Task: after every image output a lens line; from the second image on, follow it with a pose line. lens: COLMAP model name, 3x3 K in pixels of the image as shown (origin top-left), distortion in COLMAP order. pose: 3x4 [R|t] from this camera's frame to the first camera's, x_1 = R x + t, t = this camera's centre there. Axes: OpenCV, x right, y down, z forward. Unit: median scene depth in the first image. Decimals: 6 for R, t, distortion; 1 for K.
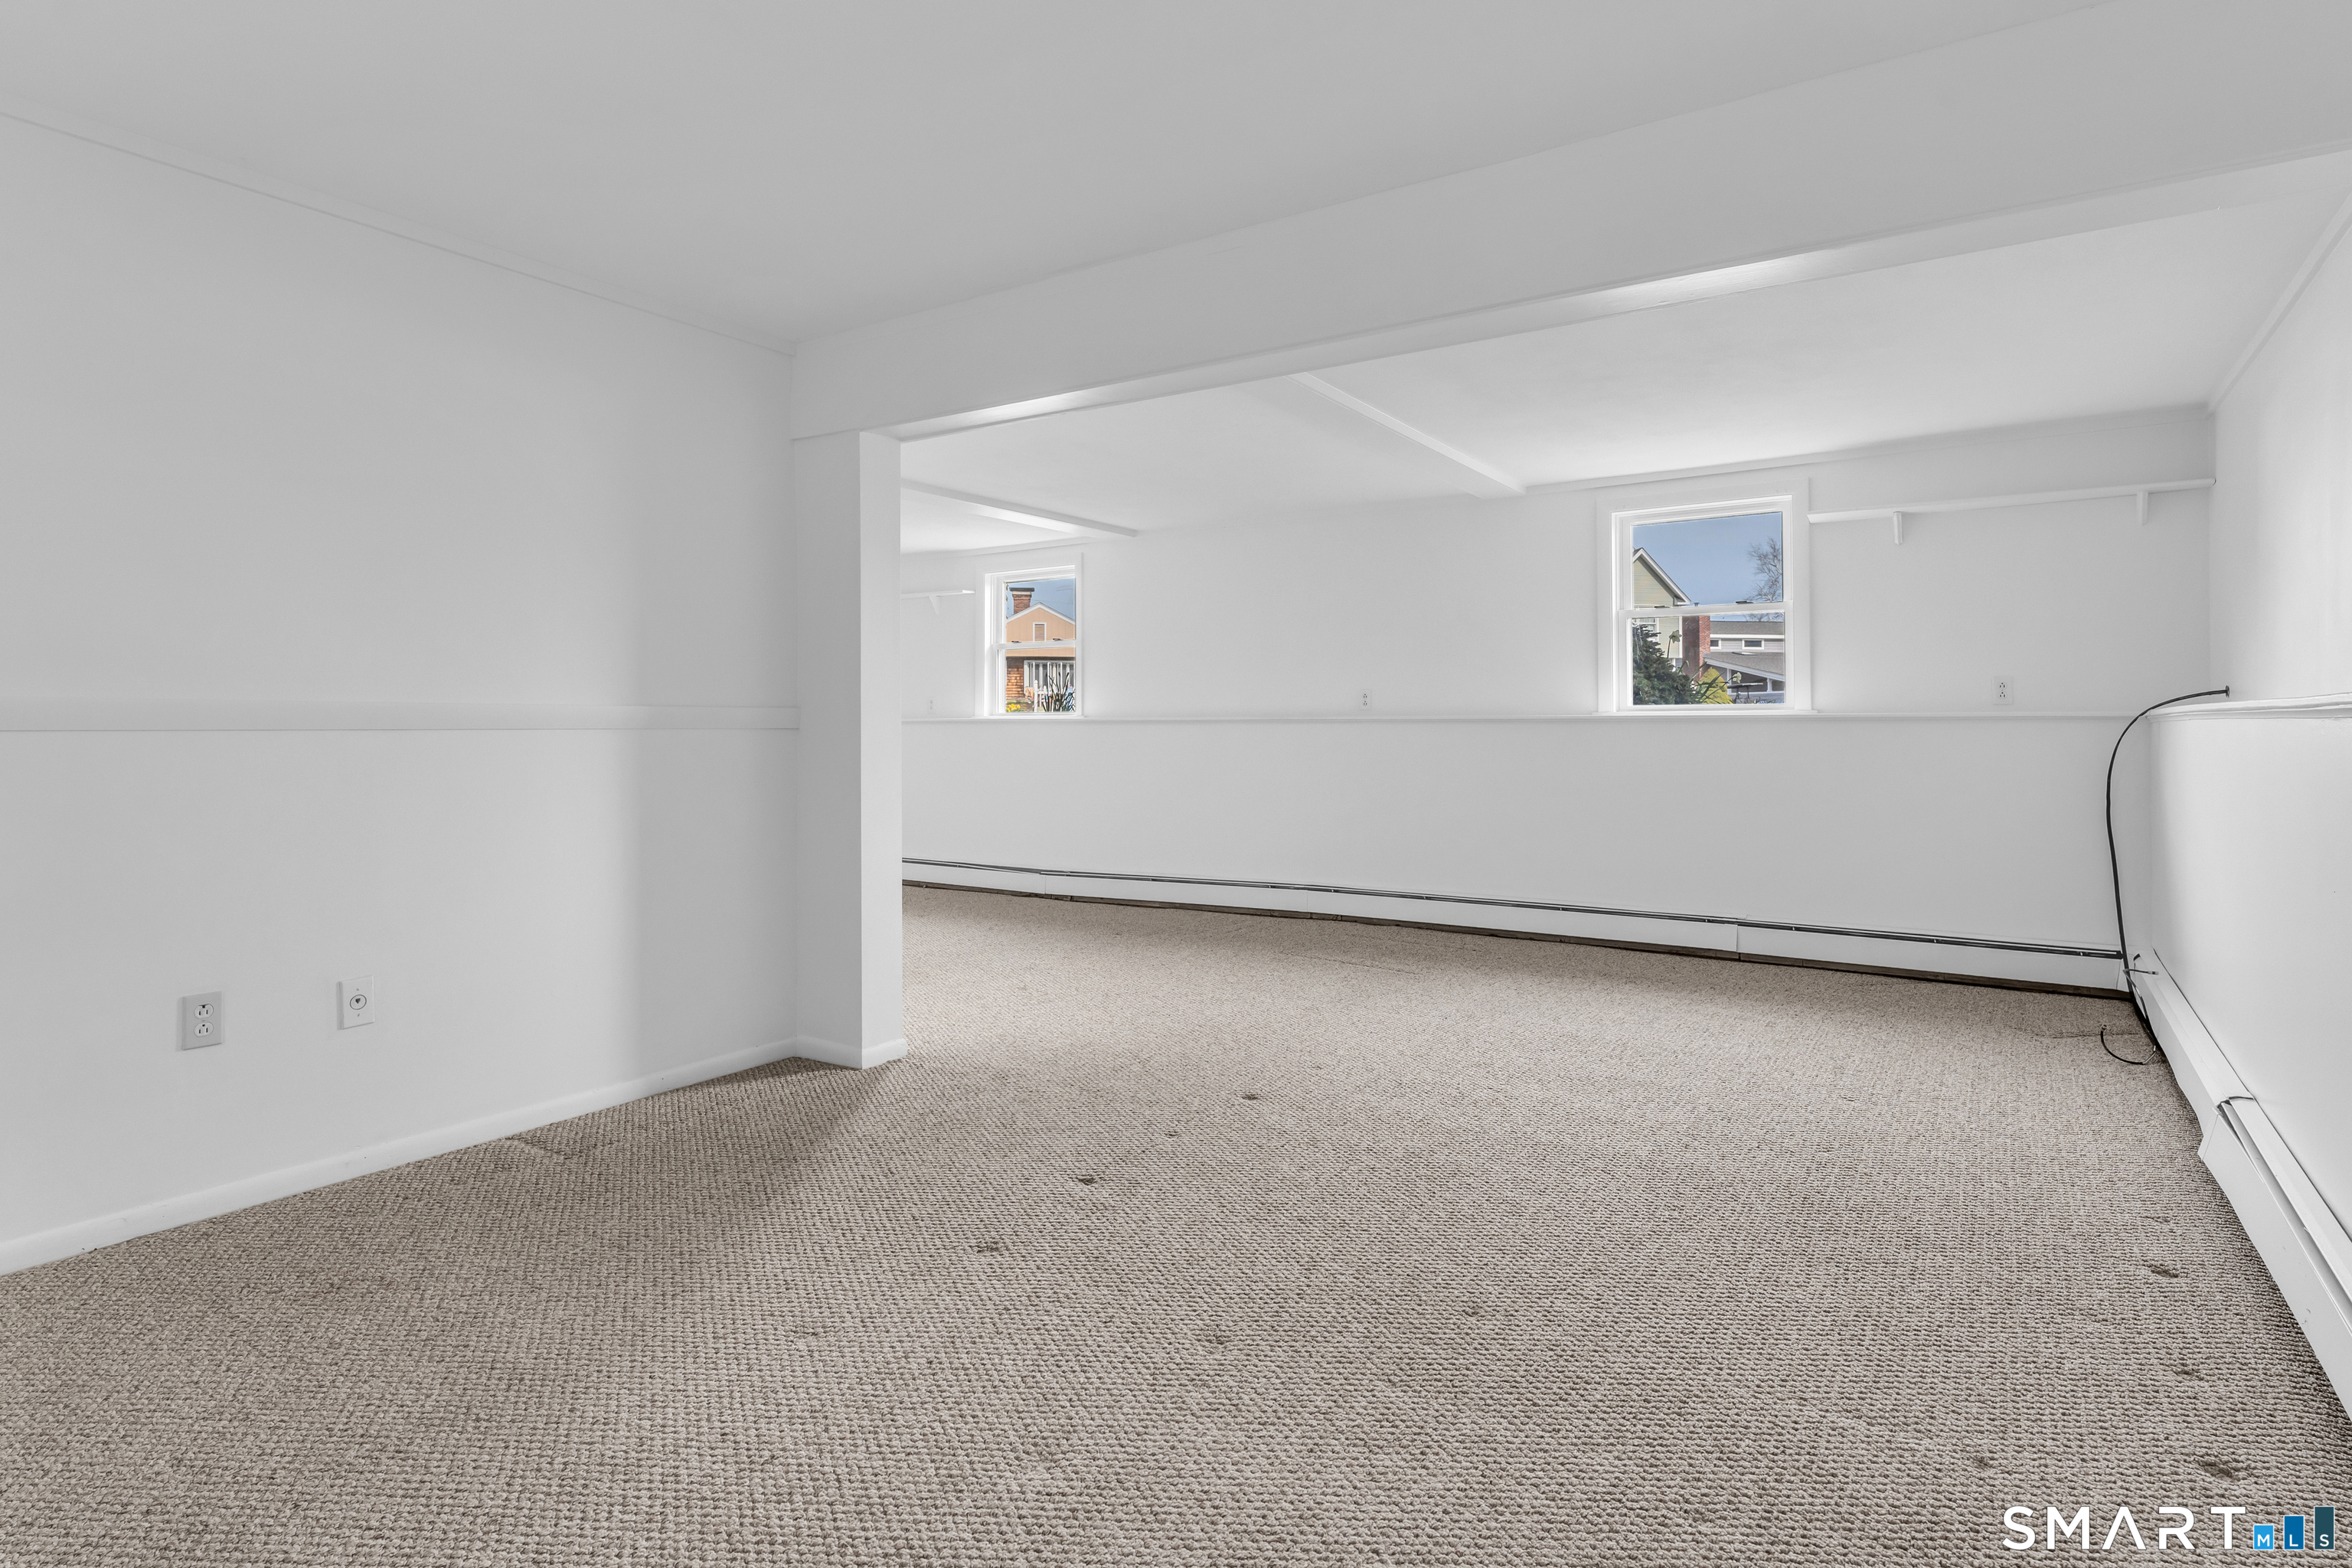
lens RADIAL K [[1217.4, 0, 1177.1], [0, 1217.4, 743.3], [0, 0, 1]] dist [-0.003040, -0.000247]
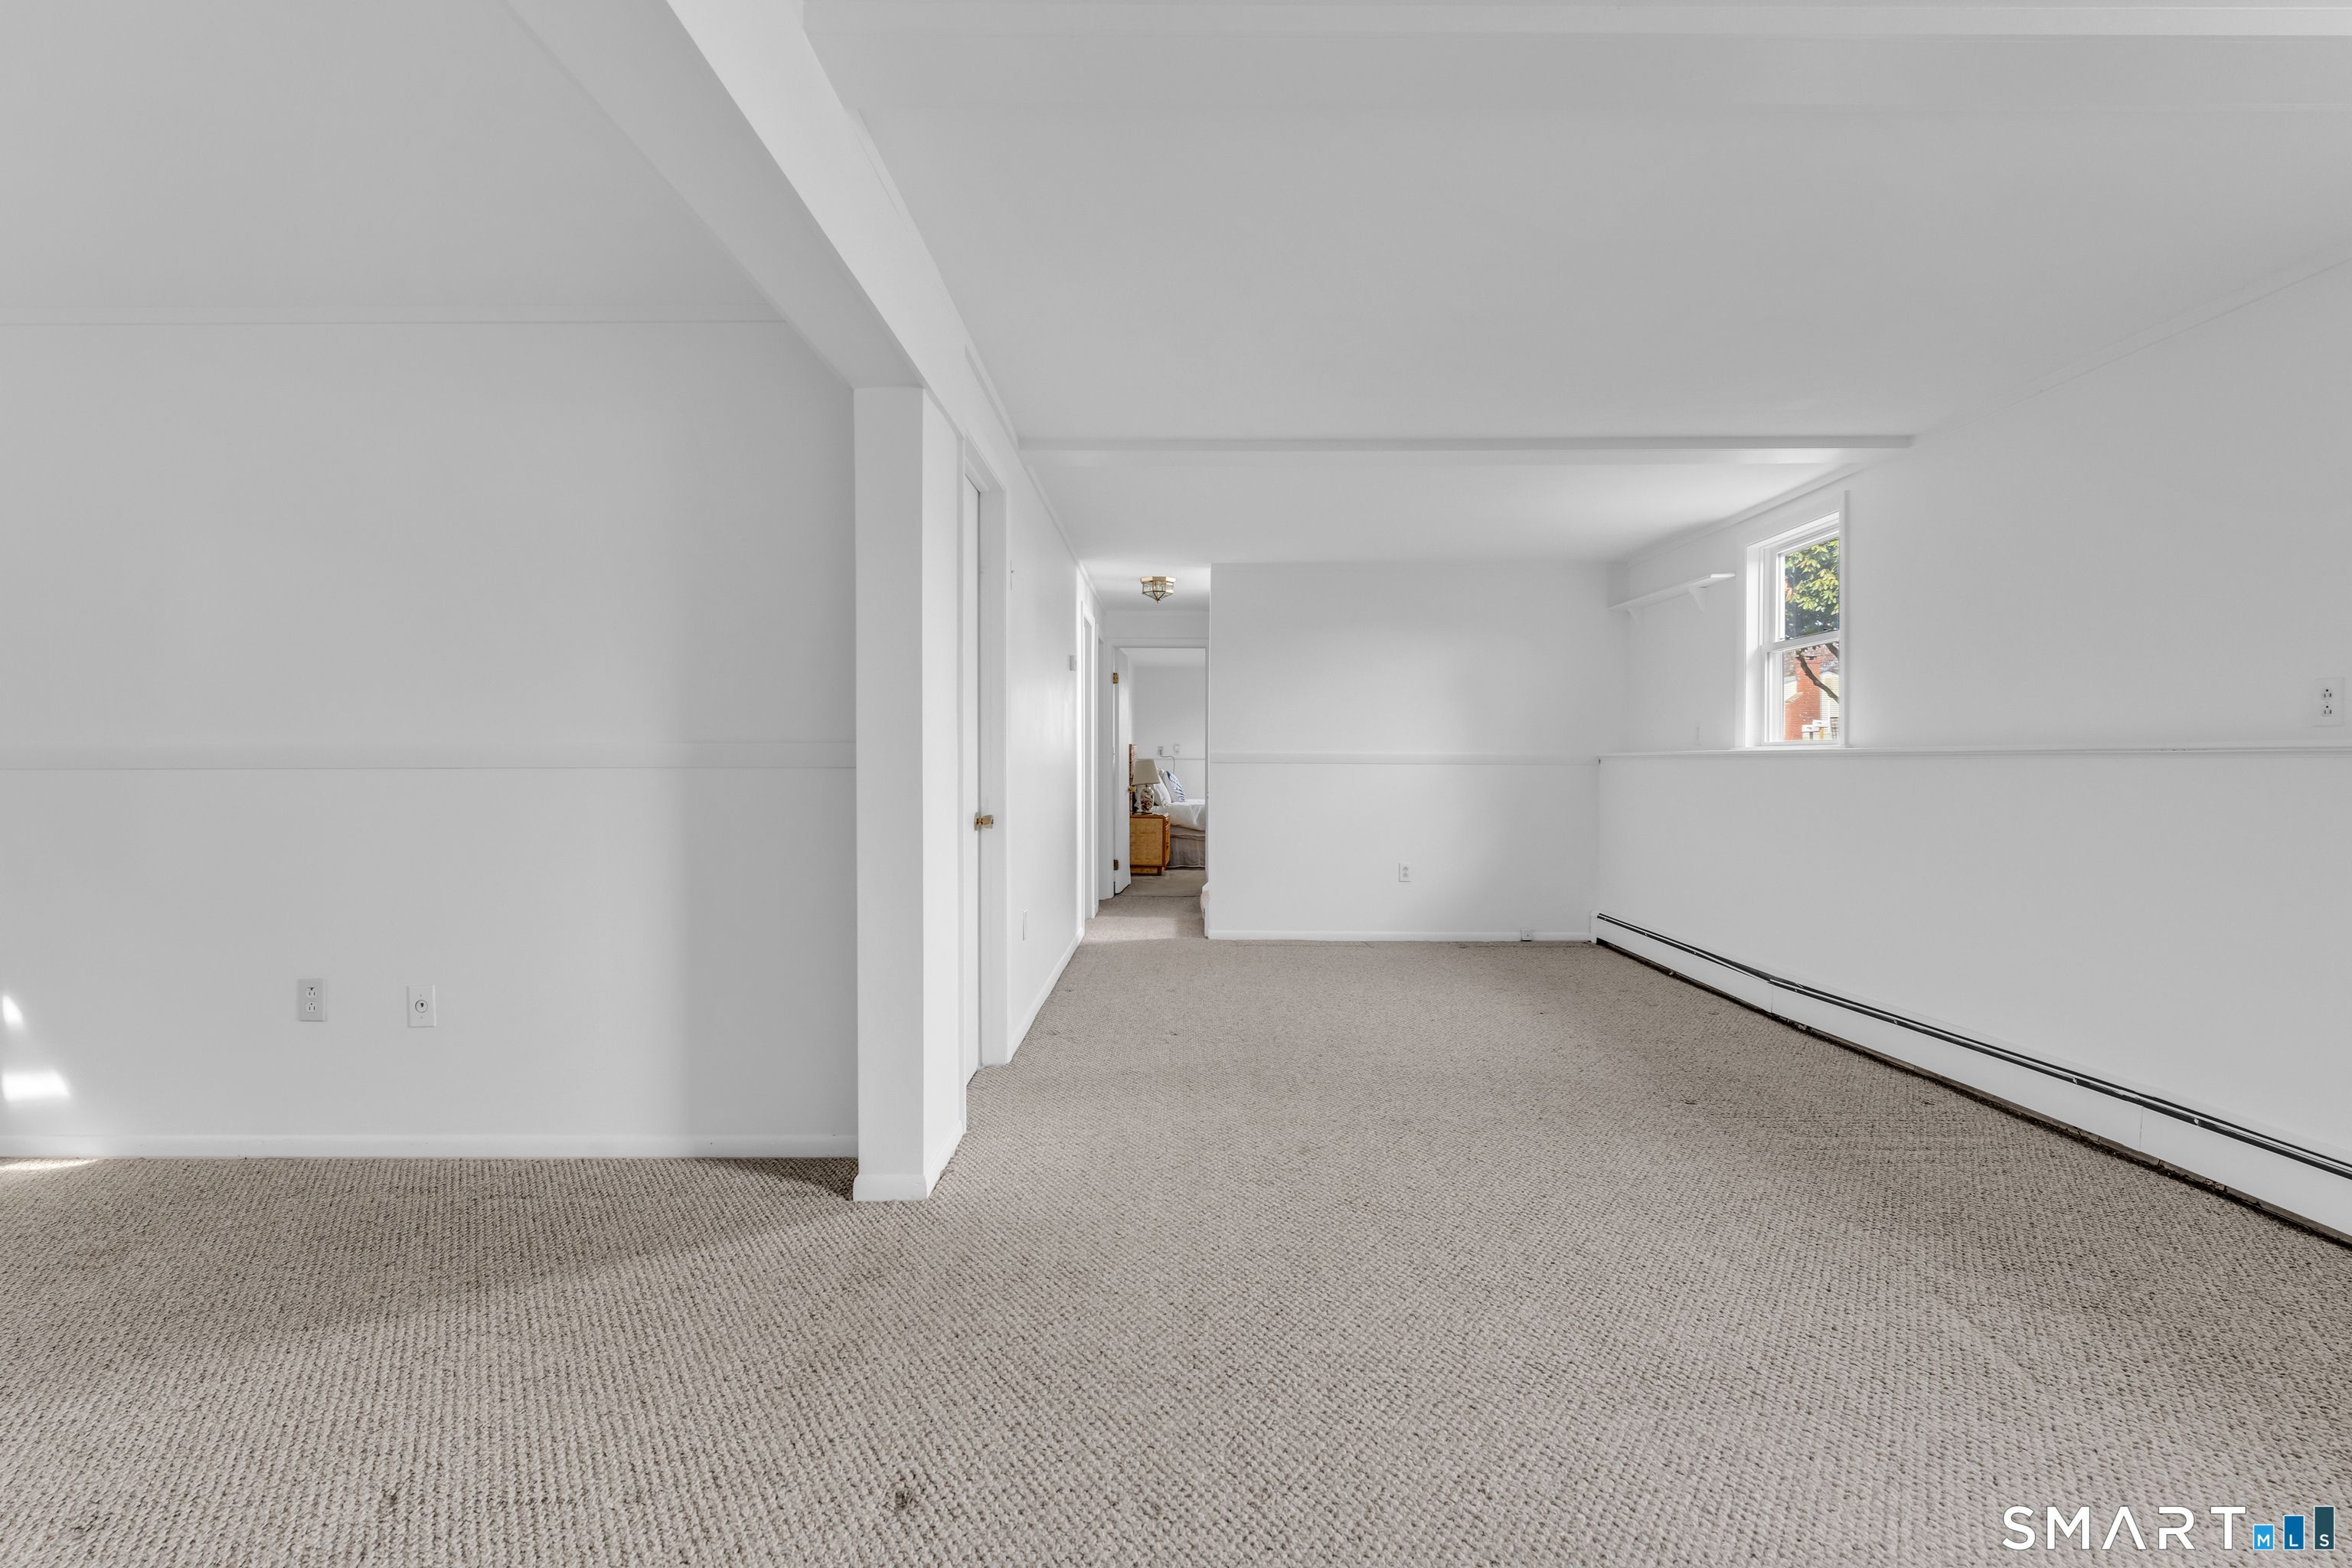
lens RADIAL K [[1160.6, 0, 1180.8], [0, 1160.6, 781.7], [0, 0, 1]] dist [-0.002141, 0.000013]
pose [[0.555102, 0.013610, -0.831671, 0.257567], [-0.010574, 0.999901, 0.009306, -0.006465], [0.831715, 0.003629, 0.555191, 0.407046]]
